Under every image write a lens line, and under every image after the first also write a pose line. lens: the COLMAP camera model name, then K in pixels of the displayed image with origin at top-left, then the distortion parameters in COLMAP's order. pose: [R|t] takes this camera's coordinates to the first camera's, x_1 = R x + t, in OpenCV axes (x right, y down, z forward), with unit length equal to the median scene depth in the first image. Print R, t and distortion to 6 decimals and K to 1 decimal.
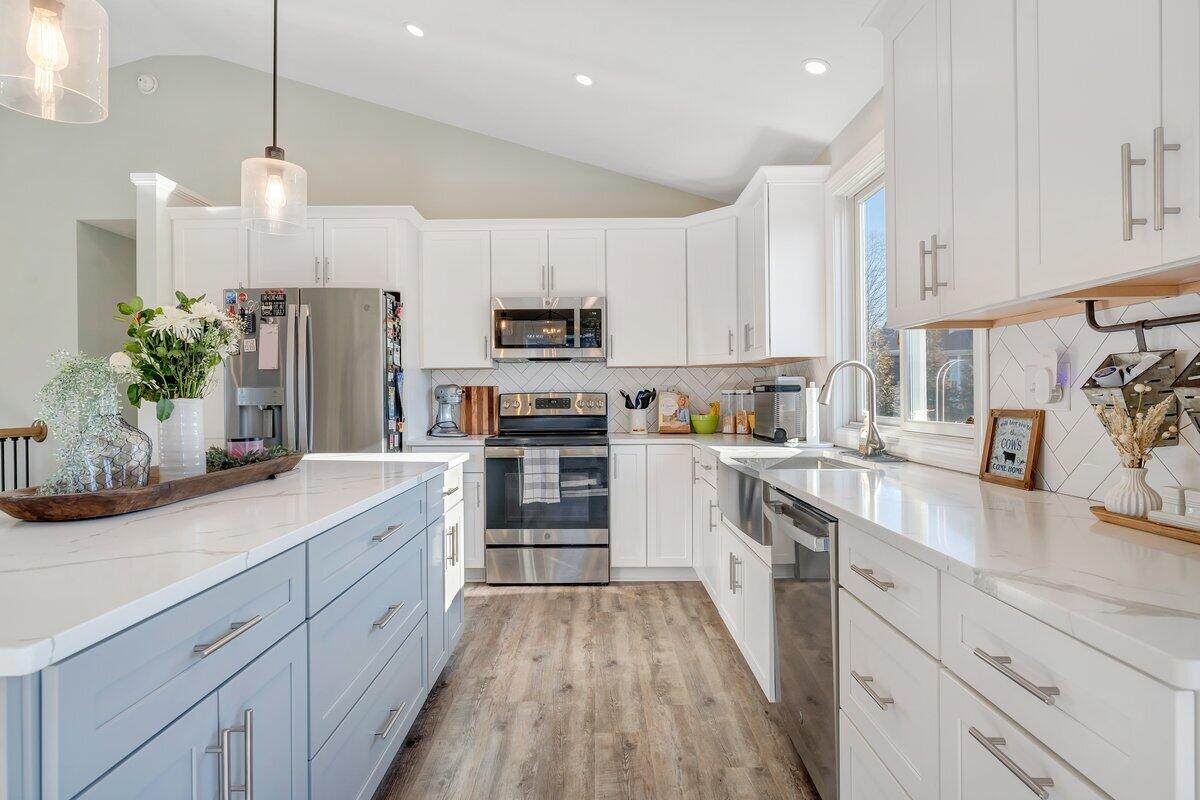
lens RADIAL K [[634.3, 0, 598.7], [0, 634.3, 400.6], [0, 0, 1]] dist [0.002027, 0.000242]
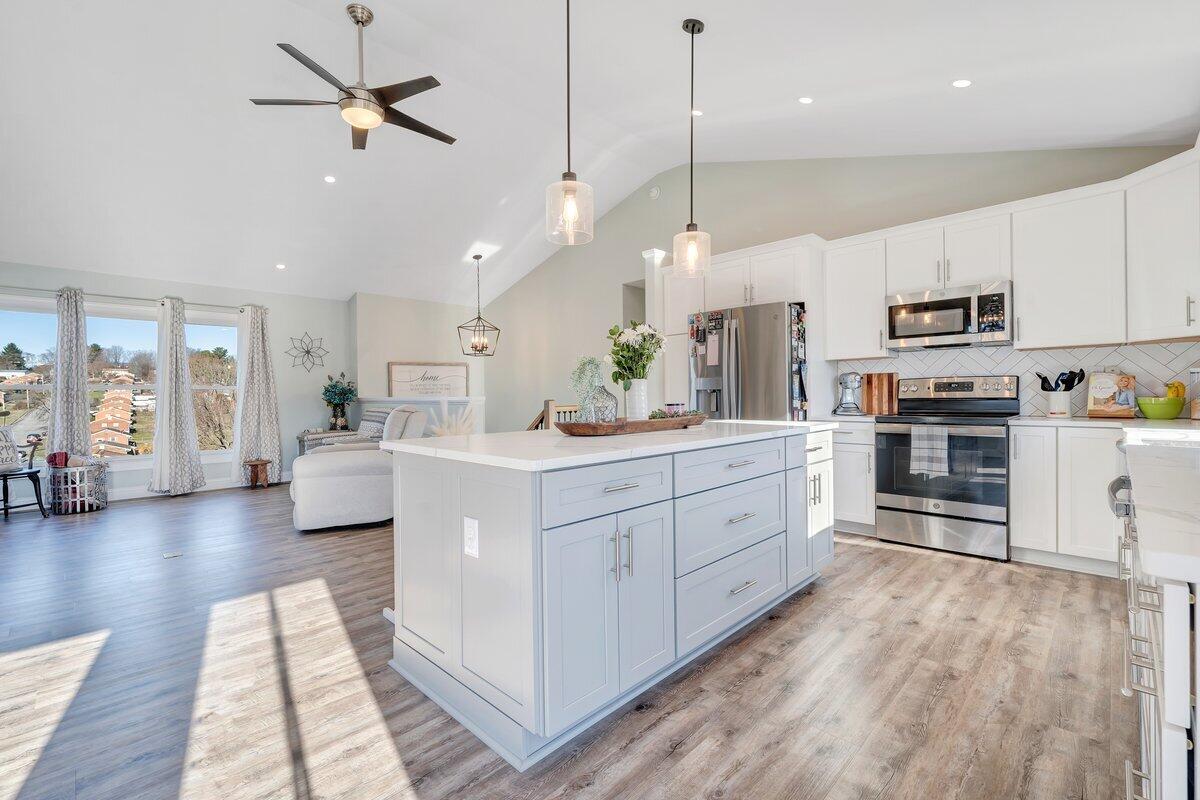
lens RADIAL K [[528.4, 0, 597.7], [0, 528.4, 402.5], [0, 0, 1]] dist [0.000296, 0.000003]
pose [[0.709587, 0.005399, -0.704597, 0.154872], [0.004059, 0.999923, 0.011750, 0.021325], [0.704606, -0.011197, 0.709510, -0.070762]]
